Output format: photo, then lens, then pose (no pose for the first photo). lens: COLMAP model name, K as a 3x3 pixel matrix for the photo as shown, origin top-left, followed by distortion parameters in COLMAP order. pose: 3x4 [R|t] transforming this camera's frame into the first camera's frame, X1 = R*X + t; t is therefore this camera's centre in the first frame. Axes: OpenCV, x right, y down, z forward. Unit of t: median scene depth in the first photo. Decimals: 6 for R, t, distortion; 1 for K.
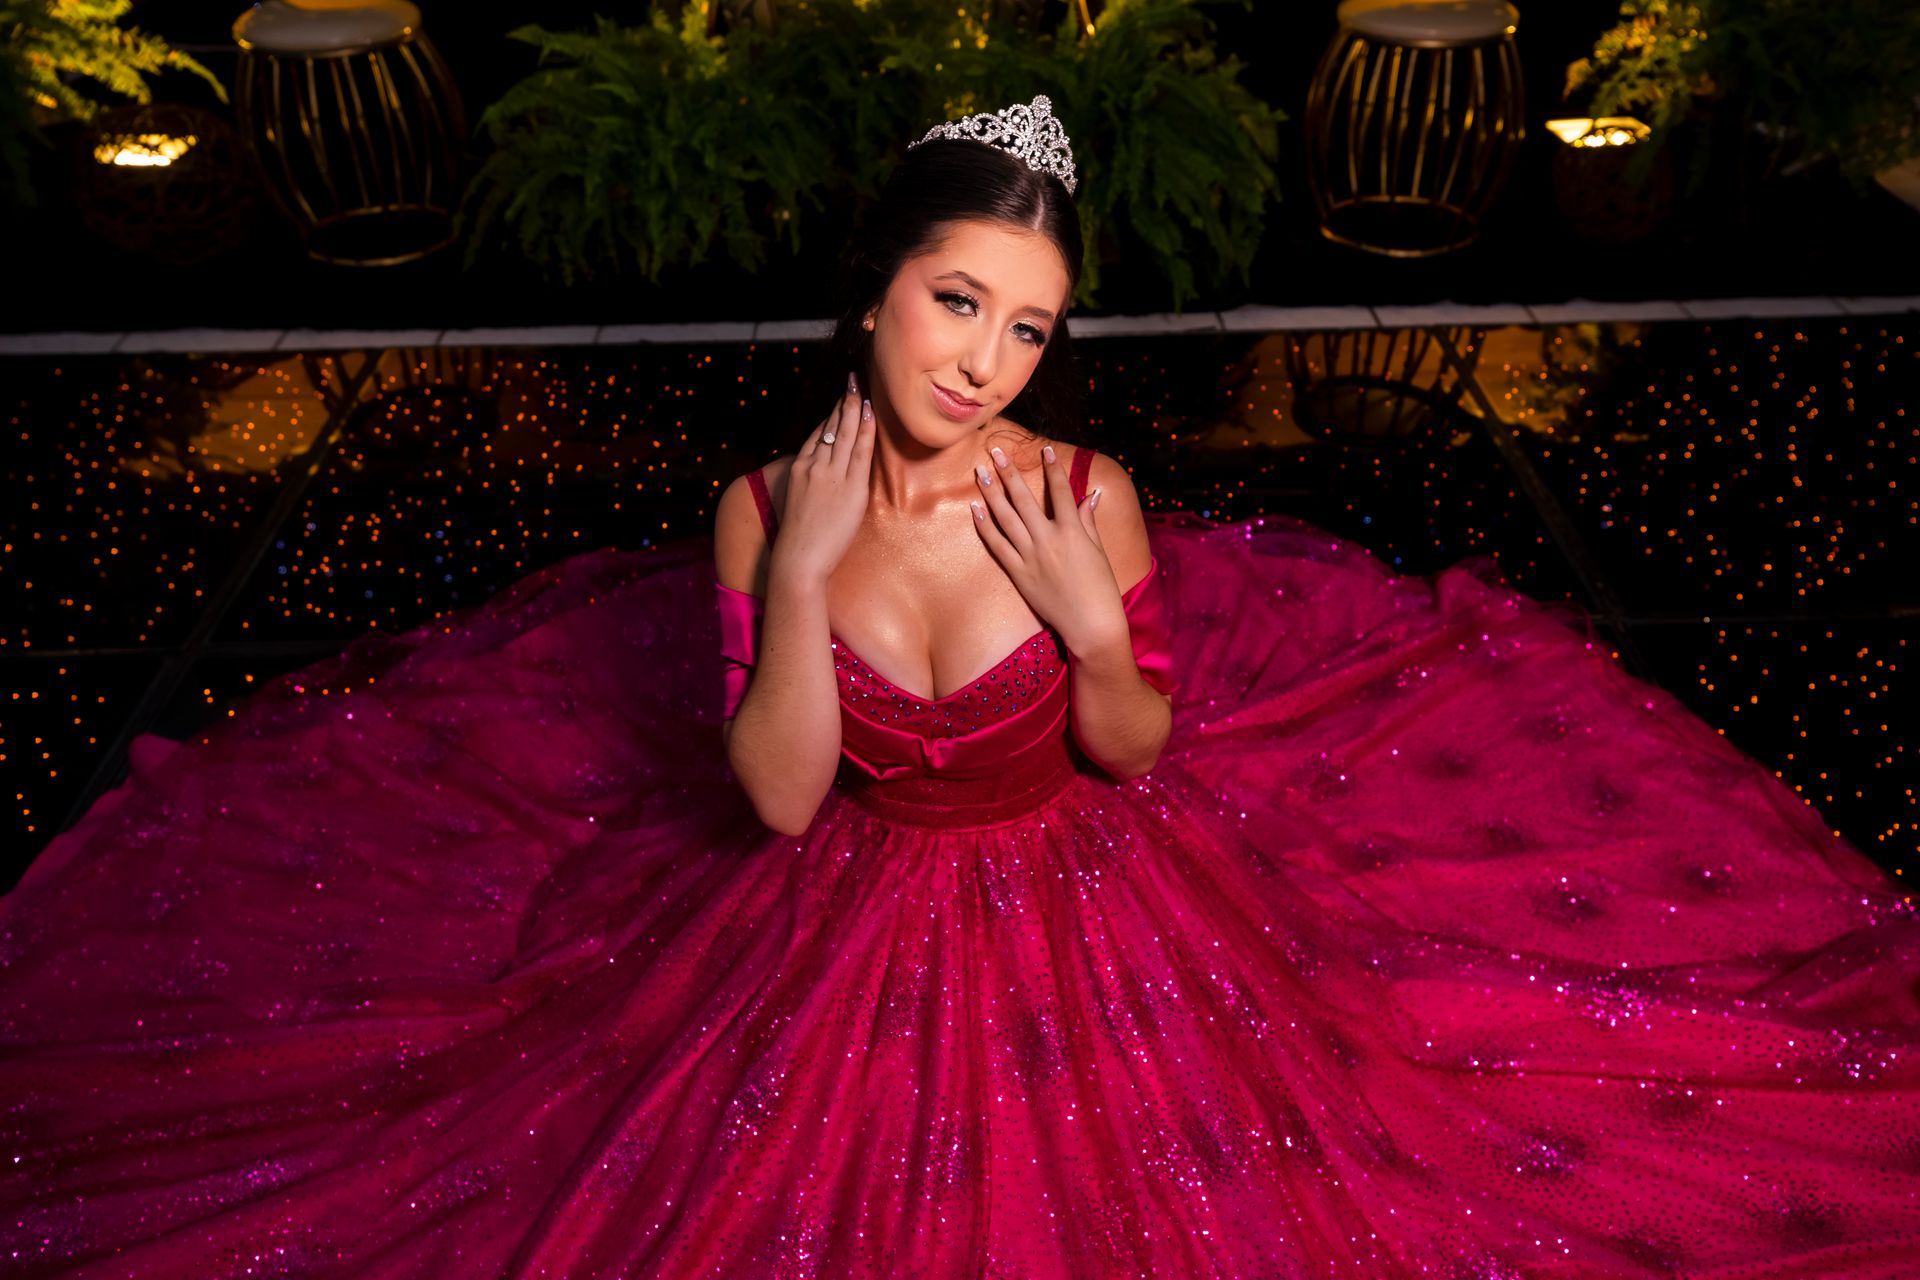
lens RADIAL K [[1636.0, 0, 981.1], [0, 1636.0, 637.6], [0, 0, 1]] dist [0.016174, 0.015575]
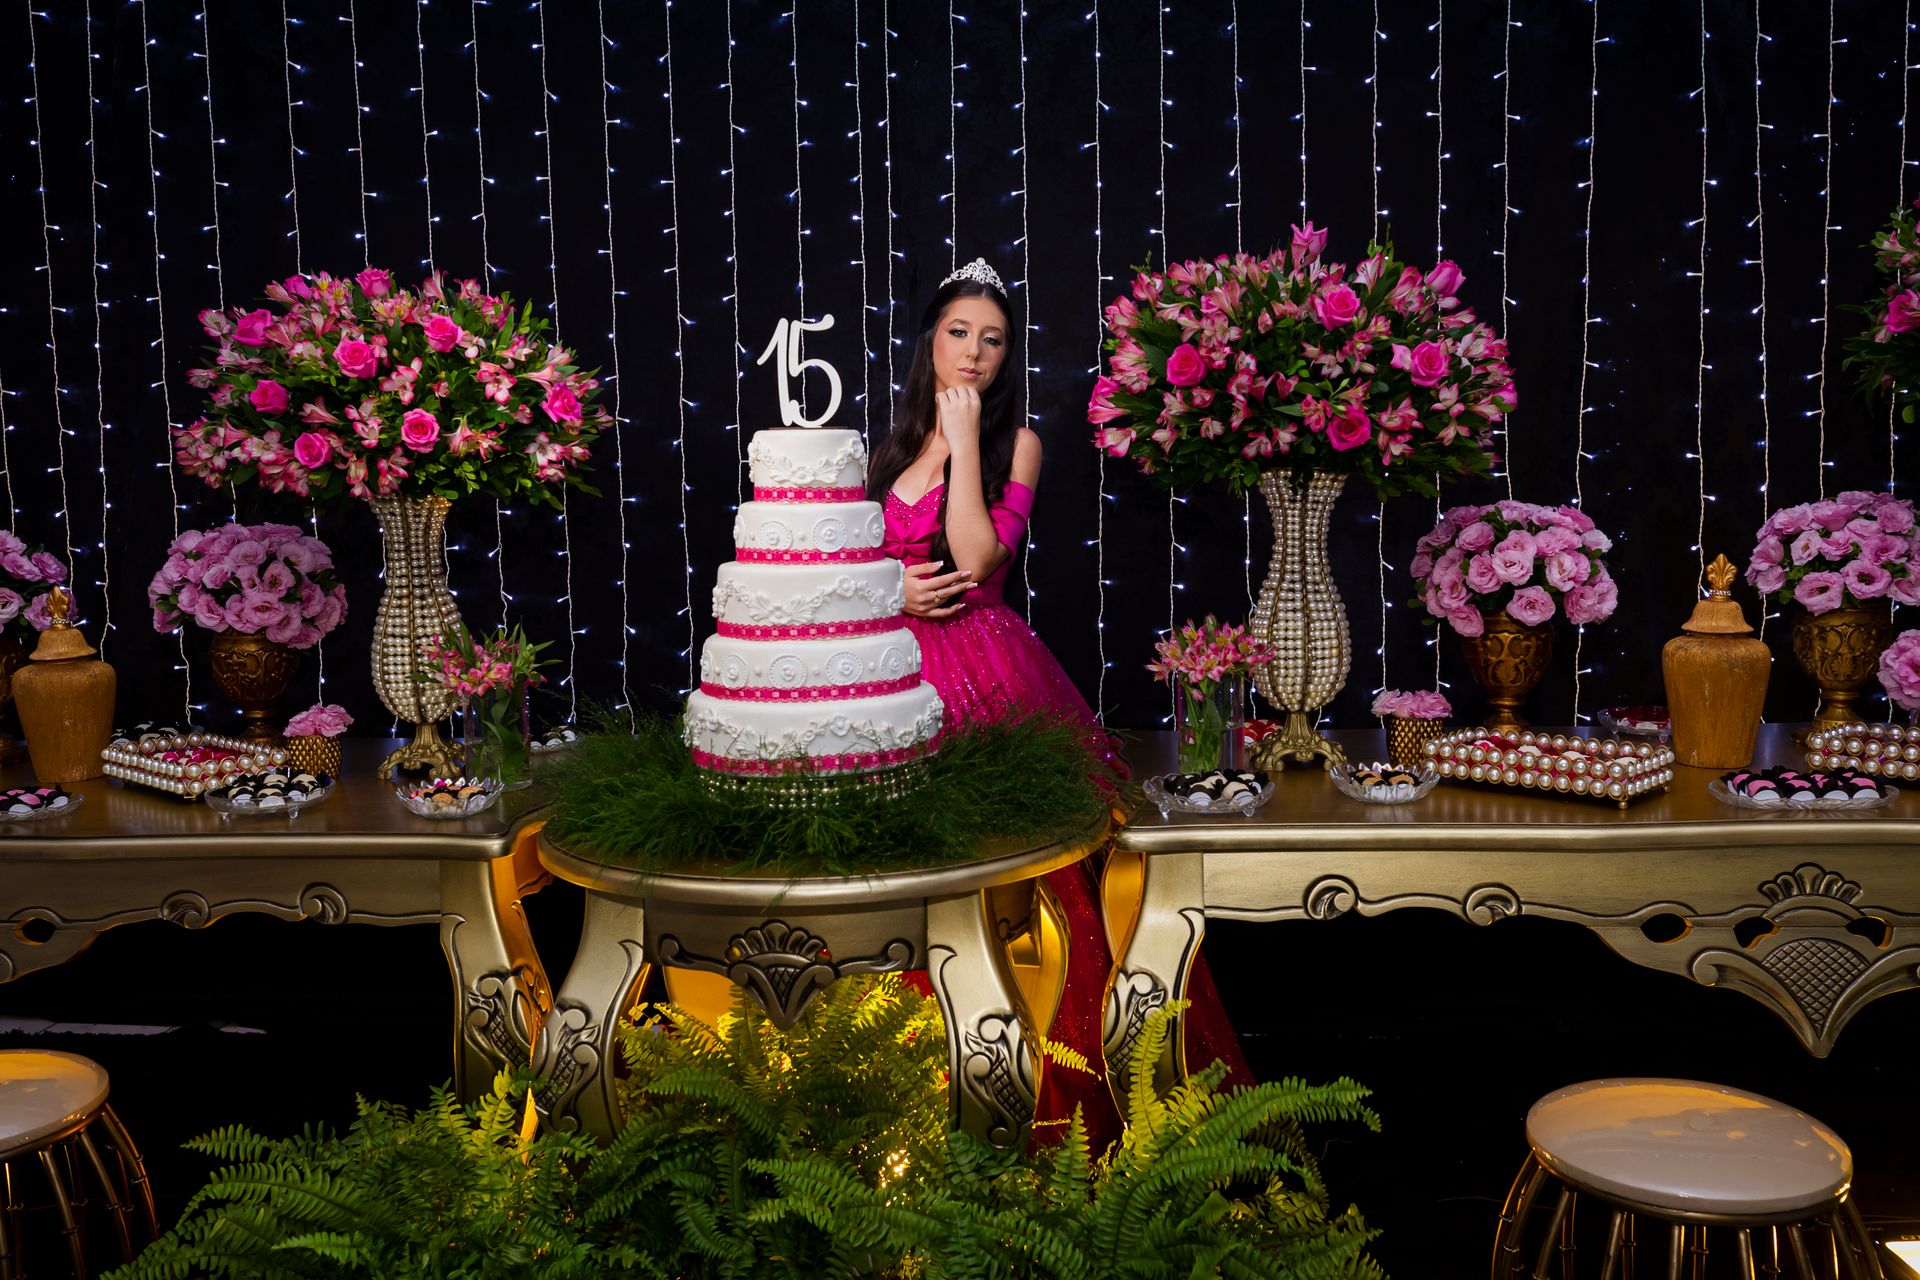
lens RADIAL K [[1649.5, 0, 955.3], [0, 1649.5, 636.6], [0, 0, 1]] dist [-0.002630, 0.008886]
pose [[0.993246, -0.004700, -0.115929, 0.084348], [-0.050884, 0.880318, -0.471647, -0.258251], [0.104271, 0.474361, 0.874134, 0.384996]]
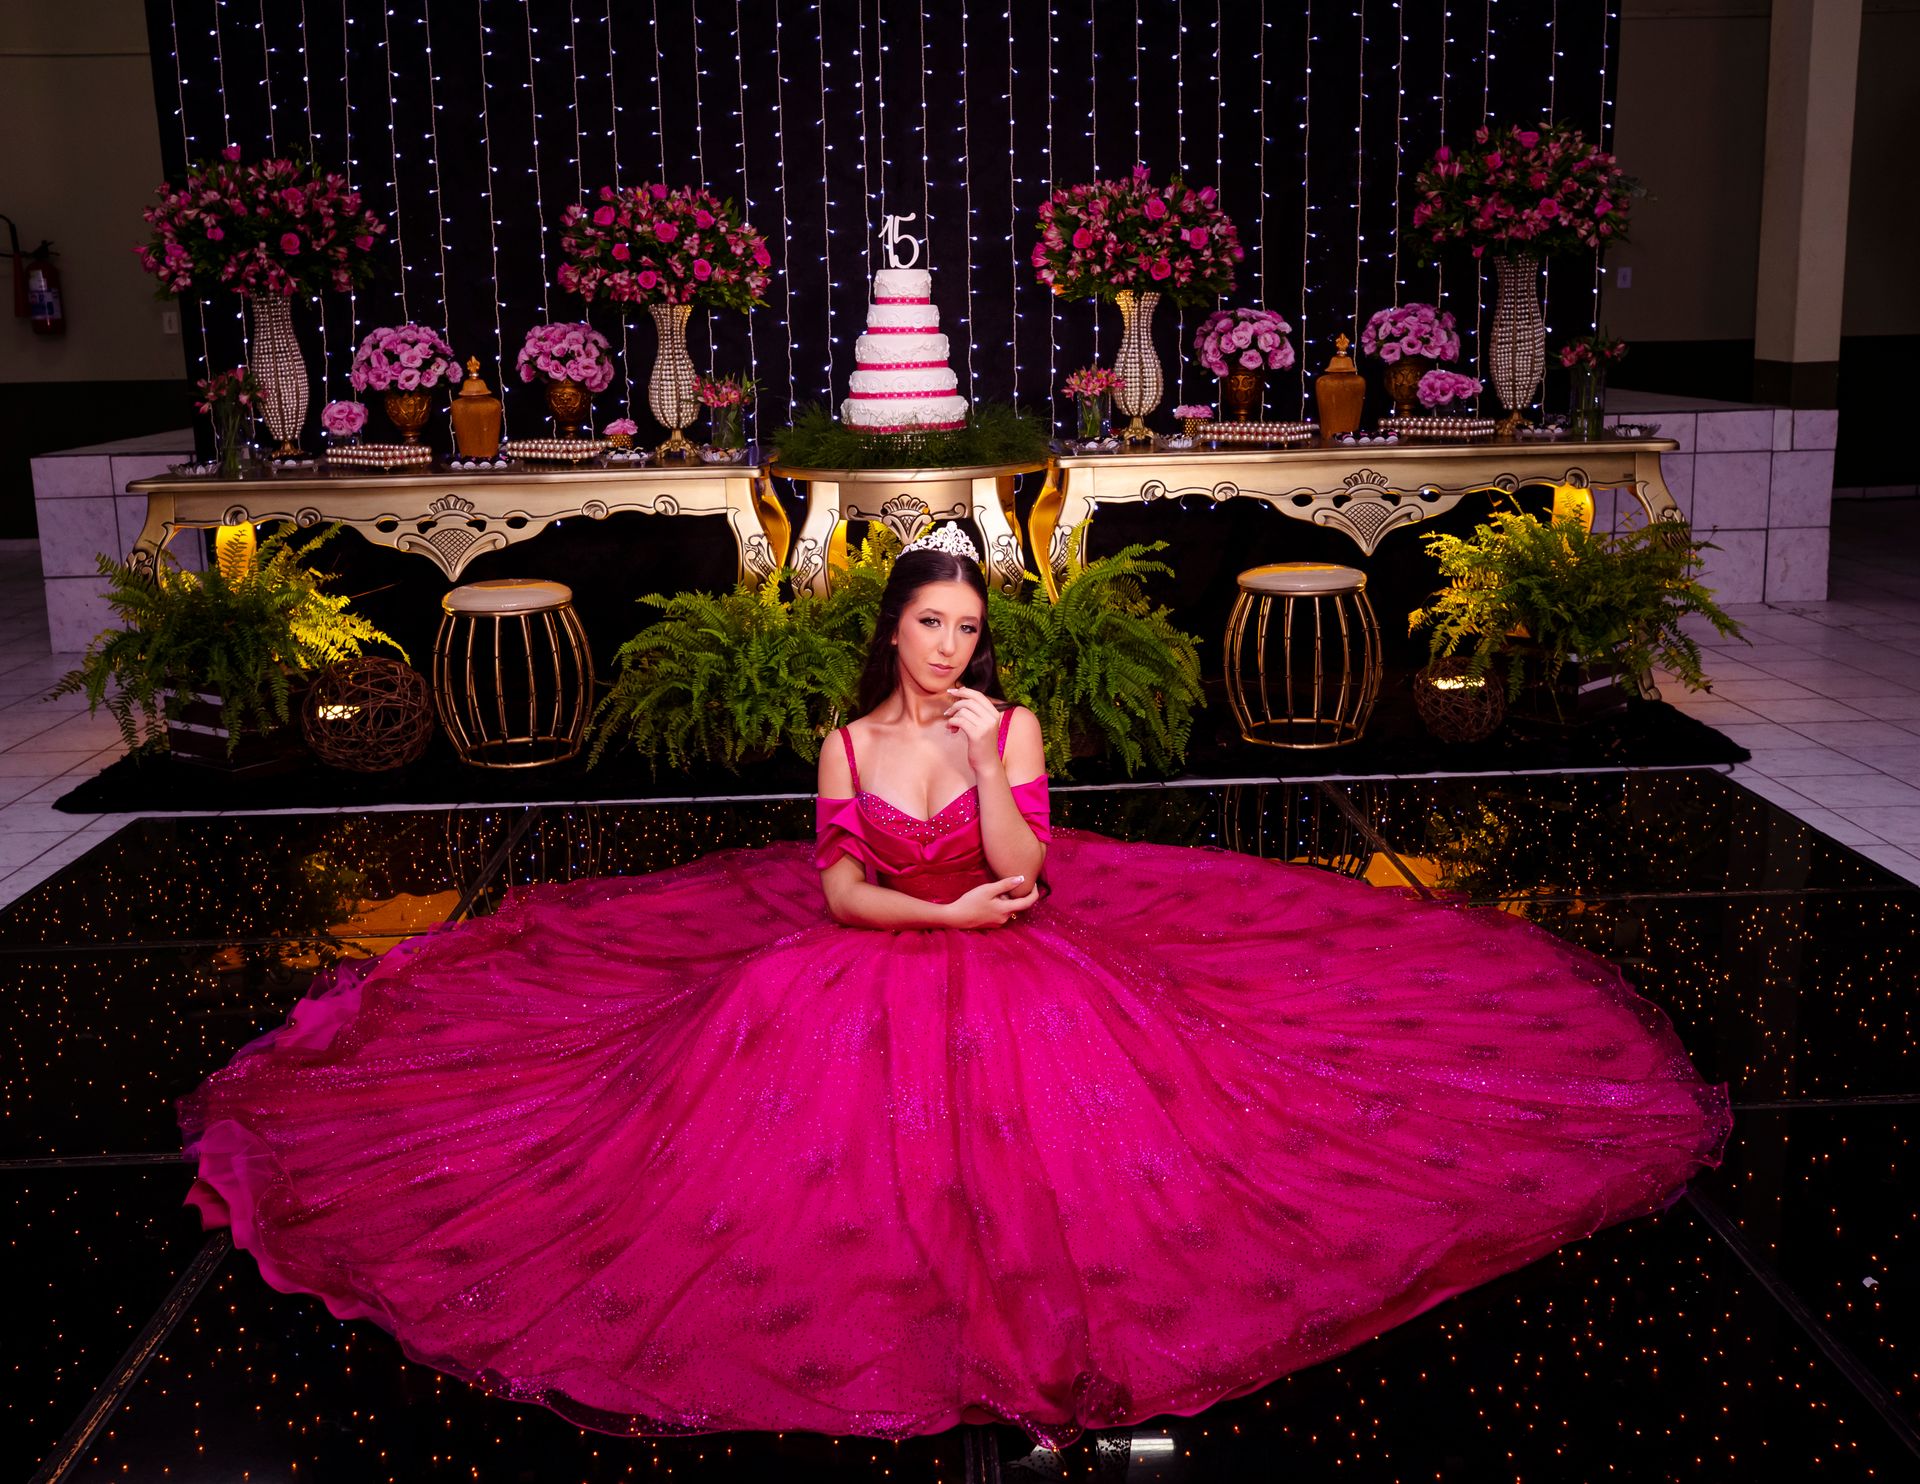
lens RADIAL K [[1897.8, 0, 945.4], [0, 1897.8, 659.6], [0, 0, 1]] dist [-0.003725, 0.000000]
pose [[0.999830, -0.016239, -0.008742, -0.015344], [0.011219, 0.911763, -0.410564, 0.348001], [0.014638, 0.410396, 0.911790, -0.448111]]
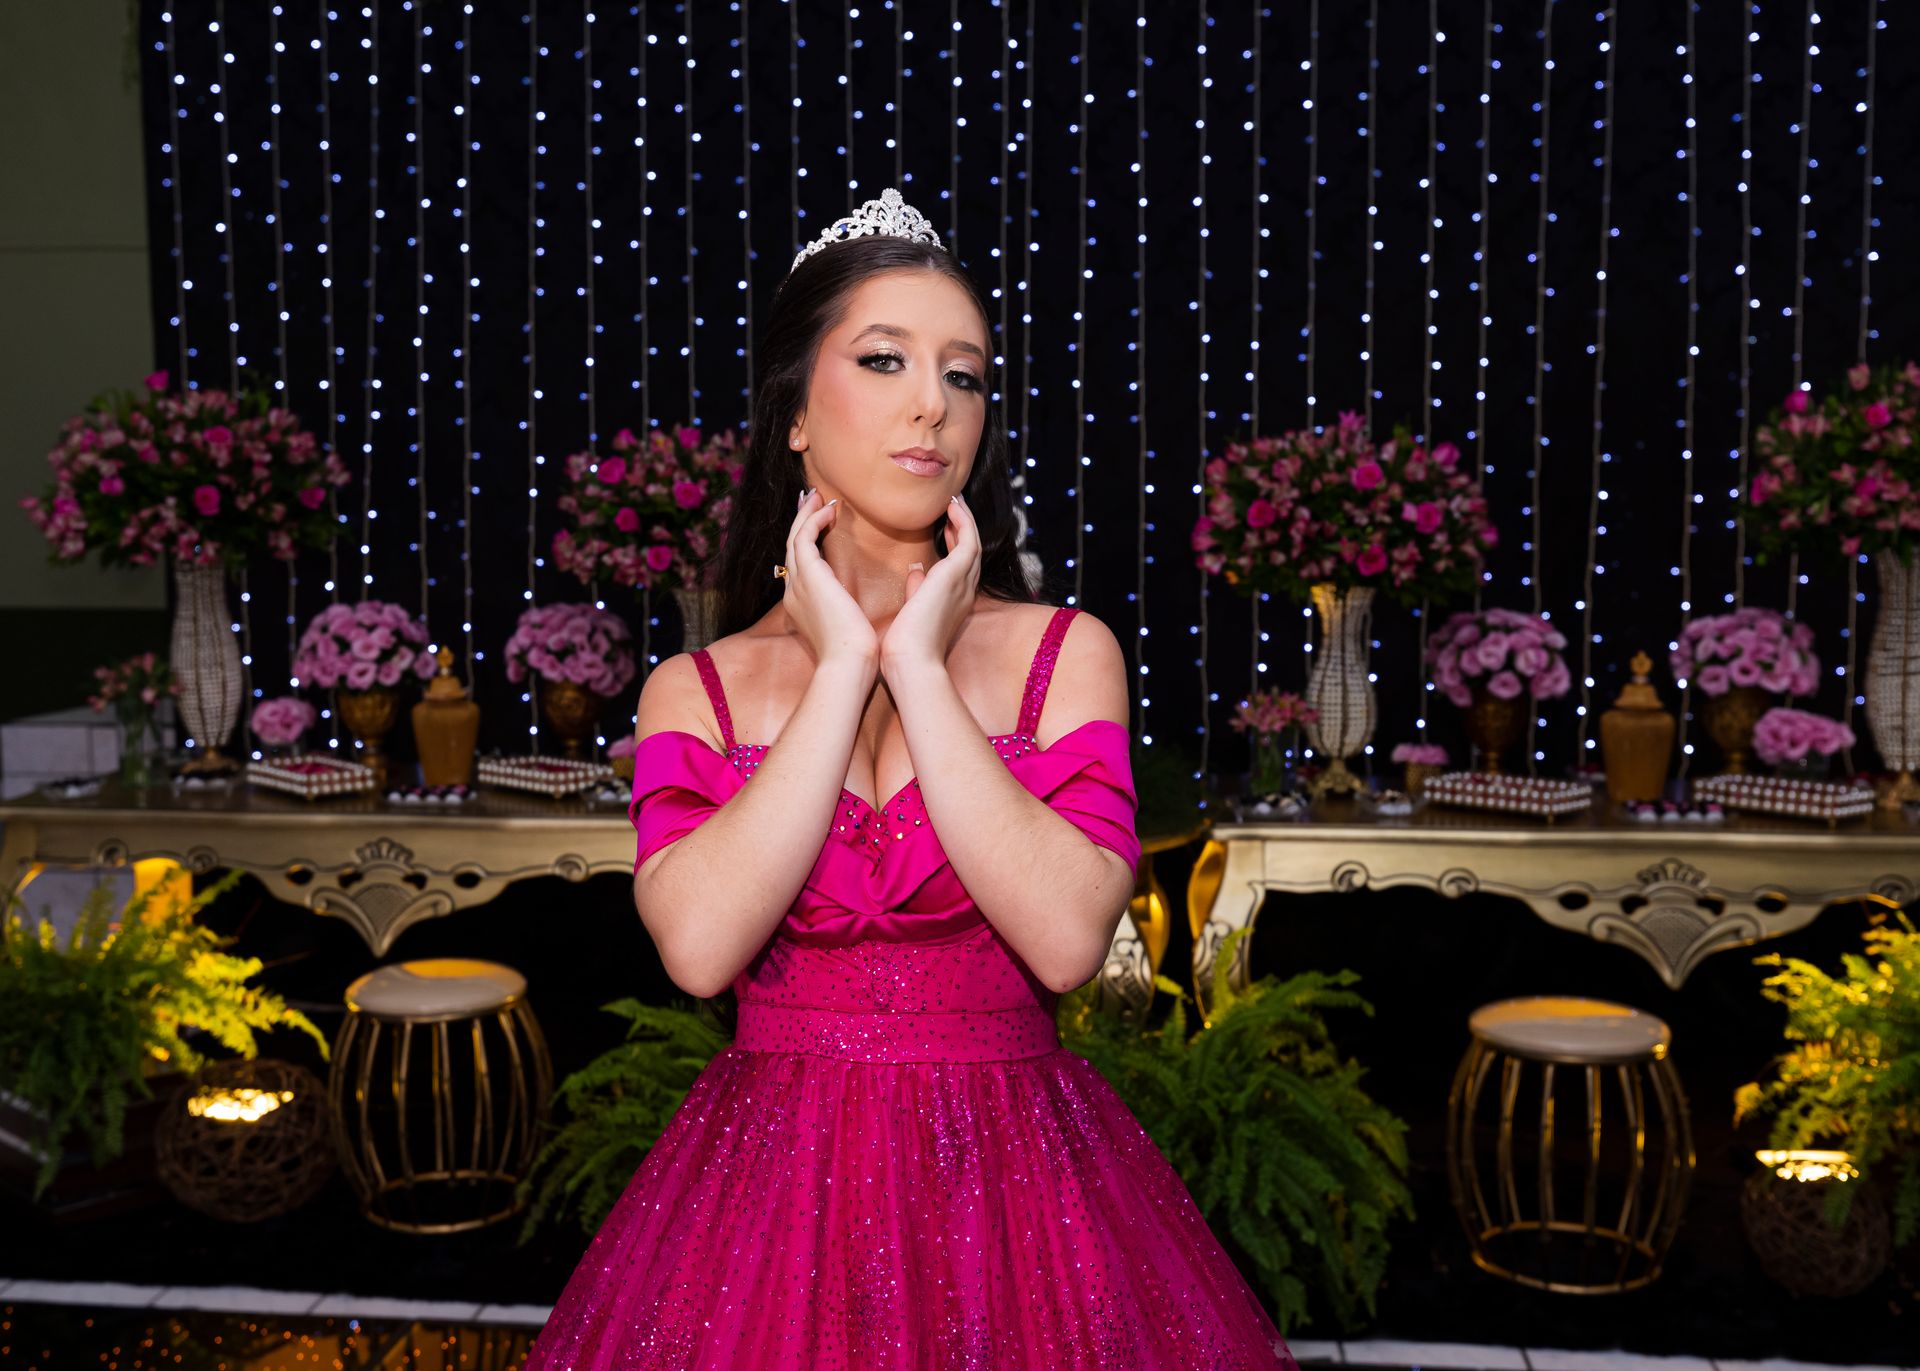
lens RADIAL K [[2025.4, 0, 909.0], [0, 2025.4, 697.6], [0, 0, 1]] dist [0.005019, 0.000000]
pose [[0.987371, 0.018097, -0.157387, 0.085121], [-0.092629, 0.871891, -0.480860, 0.042702], [0.128522, 0.489366, 0.862556, -0.127183]]
